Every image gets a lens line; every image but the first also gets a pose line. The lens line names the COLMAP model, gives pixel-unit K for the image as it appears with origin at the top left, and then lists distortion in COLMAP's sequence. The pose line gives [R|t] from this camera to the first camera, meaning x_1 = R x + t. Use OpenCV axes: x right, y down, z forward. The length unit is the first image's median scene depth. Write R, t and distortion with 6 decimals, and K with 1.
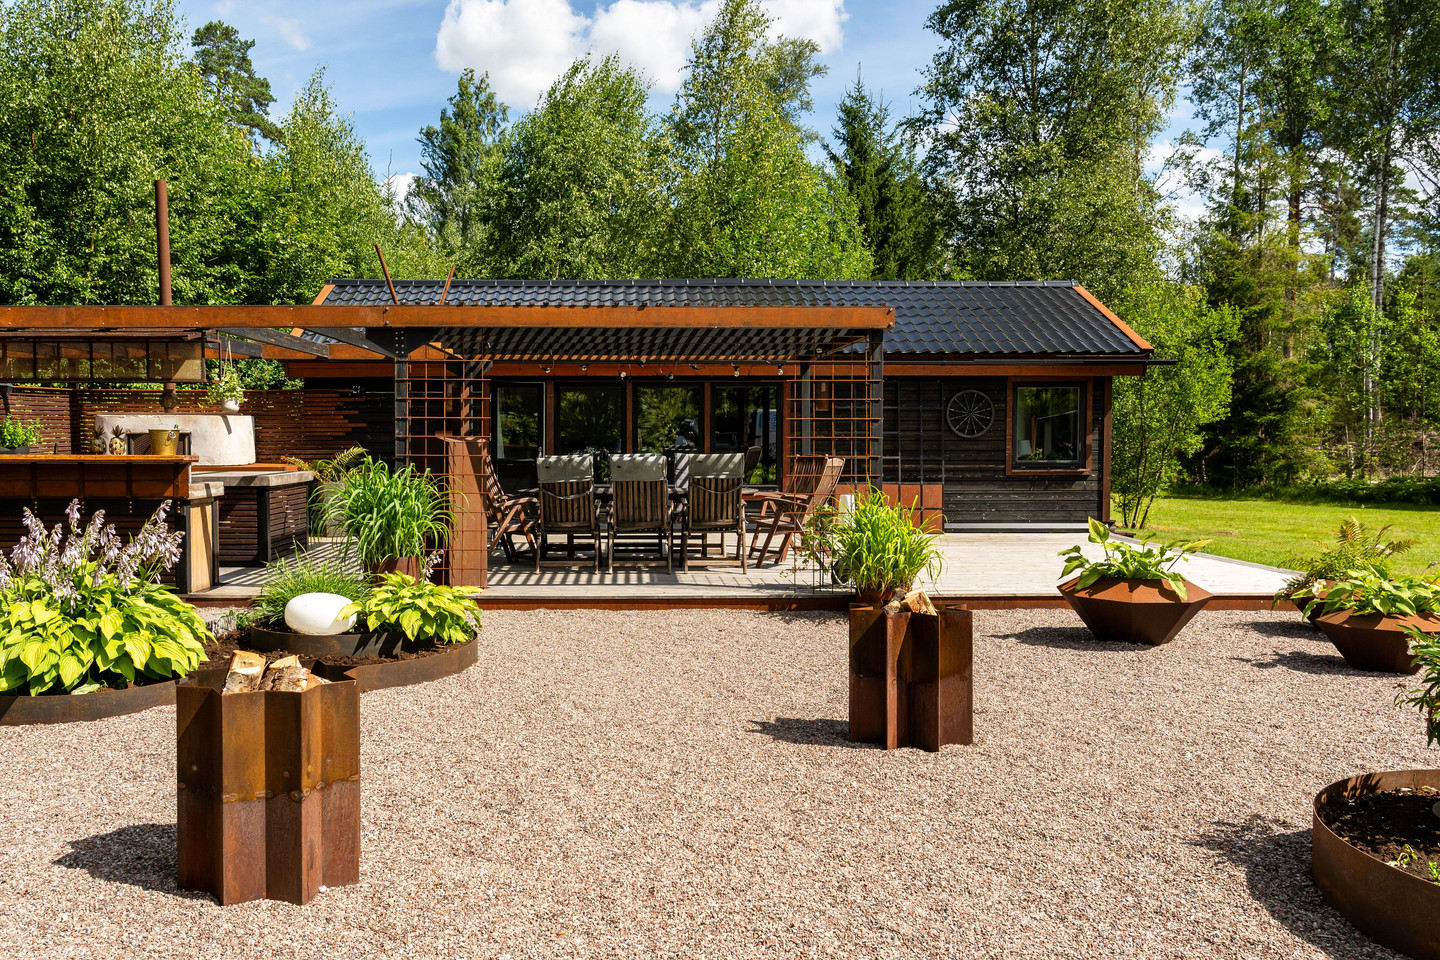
lens RADIAL K [[1246.8, 0, 720.0], [0, 1246.8, 480.0], [0, 0, 1]] dist [0.002509, 0.002520]
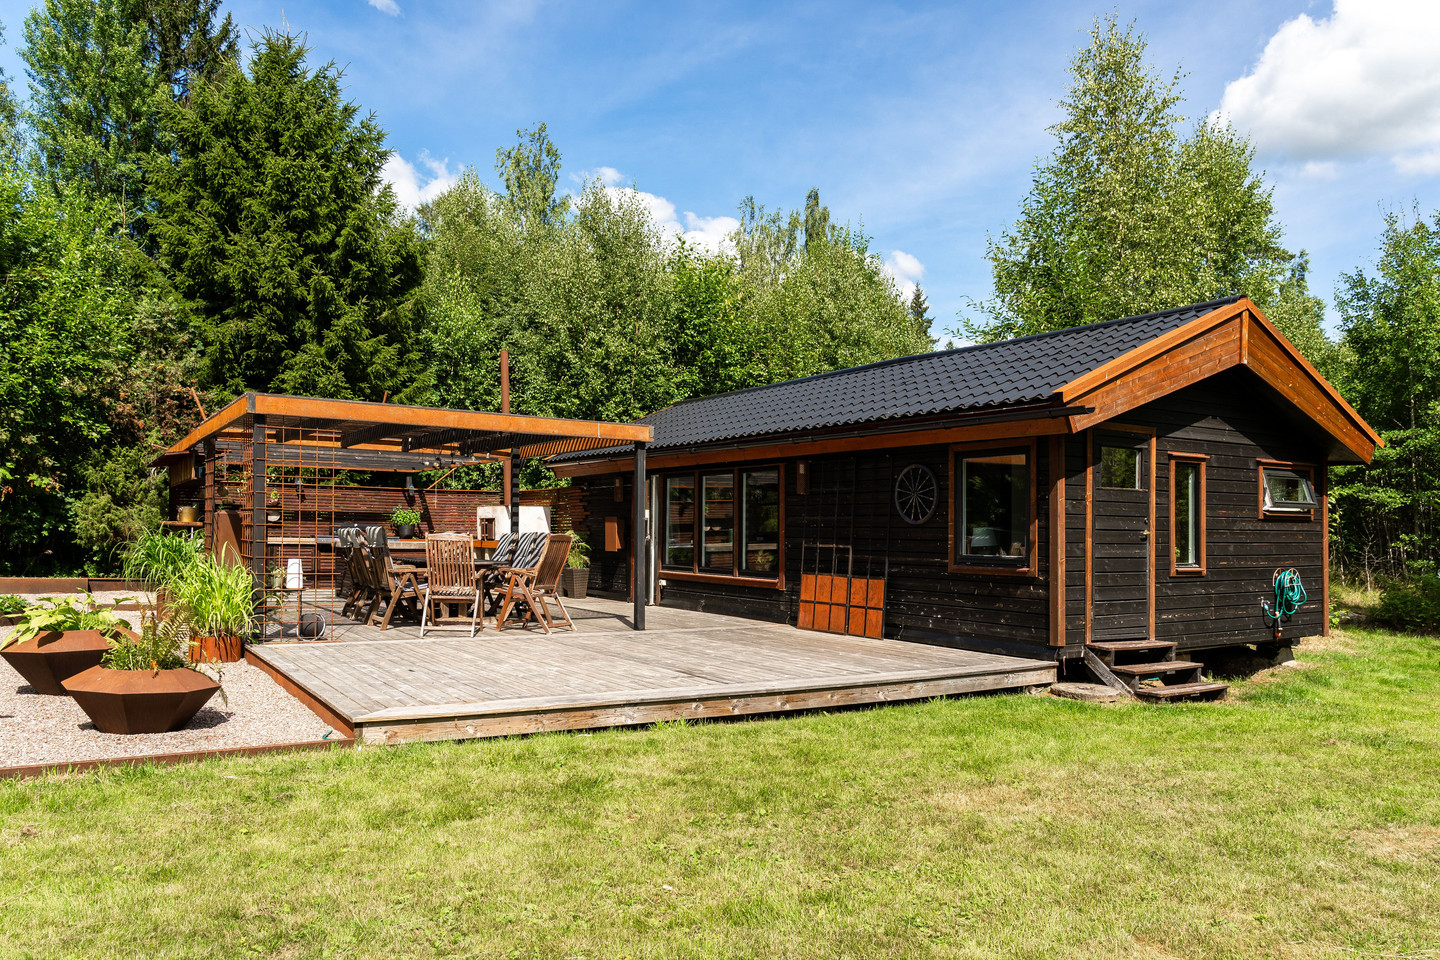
lens RADIAL K [[1007.7, 0, 720.0], [0, 1007.7, 480.0], [0, 0, 1]] dist [0.001234, 0.000154]
pose [[0.548951, -0.034625, -0.835137, 0.674470], [-0.050208, 0.995972, -0.074295, -0.007555], [0.834345, 0.082715, 0.545002, 0.537697]]
